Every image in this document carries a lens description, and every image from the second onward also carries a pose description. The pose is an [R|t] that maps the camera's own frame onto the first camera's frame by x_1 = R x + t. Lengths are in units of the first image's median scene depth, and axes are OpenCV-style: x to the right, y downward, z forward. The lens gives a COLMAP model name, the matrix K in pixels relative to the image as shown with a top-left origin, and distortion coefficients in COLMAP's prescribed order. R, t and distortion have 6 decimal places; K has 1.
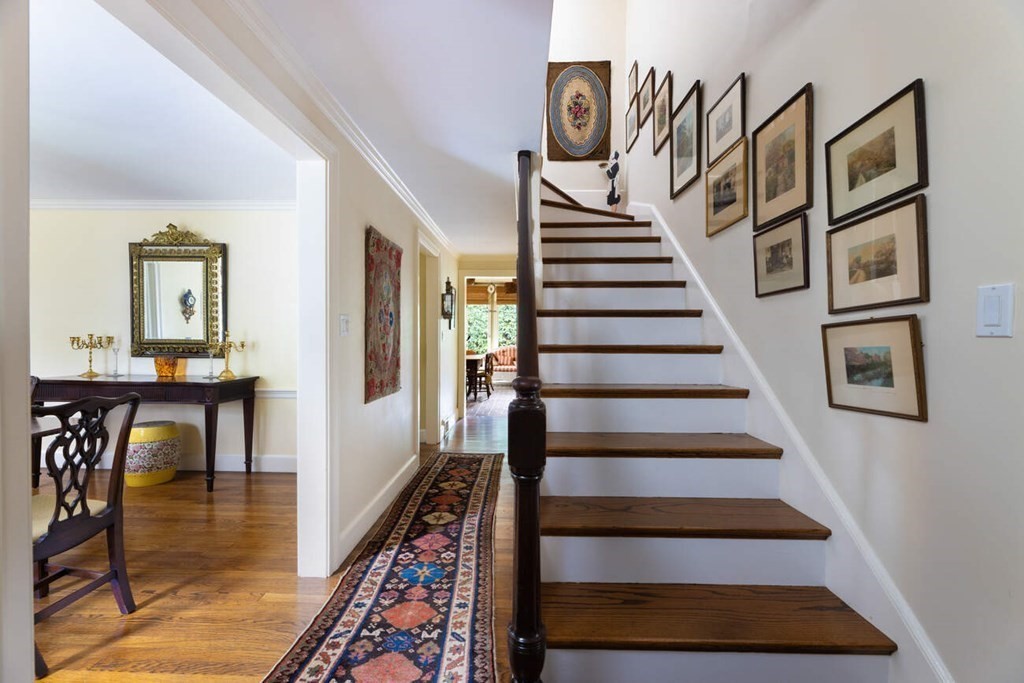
lens RADIAL K [[417.5, 0, 511.0], [0, 417.5, 337.4], [0, 0, 1]] dist [-0.000877, -0.000048]
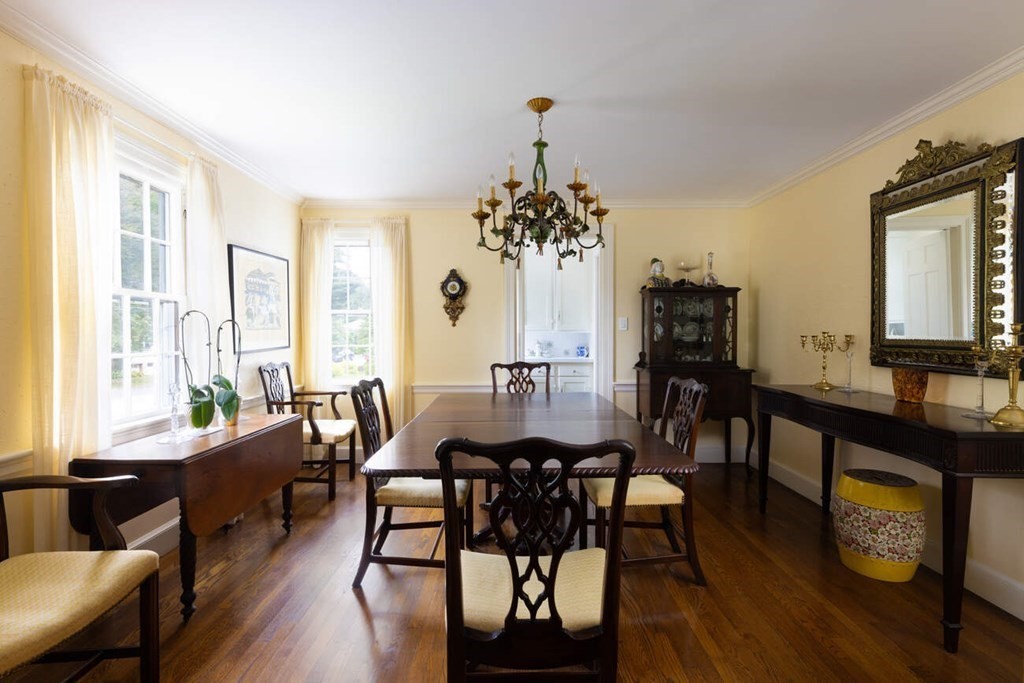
lens RADIAL K [[497.4, 0, 511.0], [0, 497.4, 342.2], [0, 0, 1]] dist [0.005240, 0.000893]
pose [[0.027787, 0.013361, -0.999525, -0.132571], [-0.001874, 0.999910, 0.013314, -0.000124], [0.999612, 0.001504, 0.027810, 0.408799]]
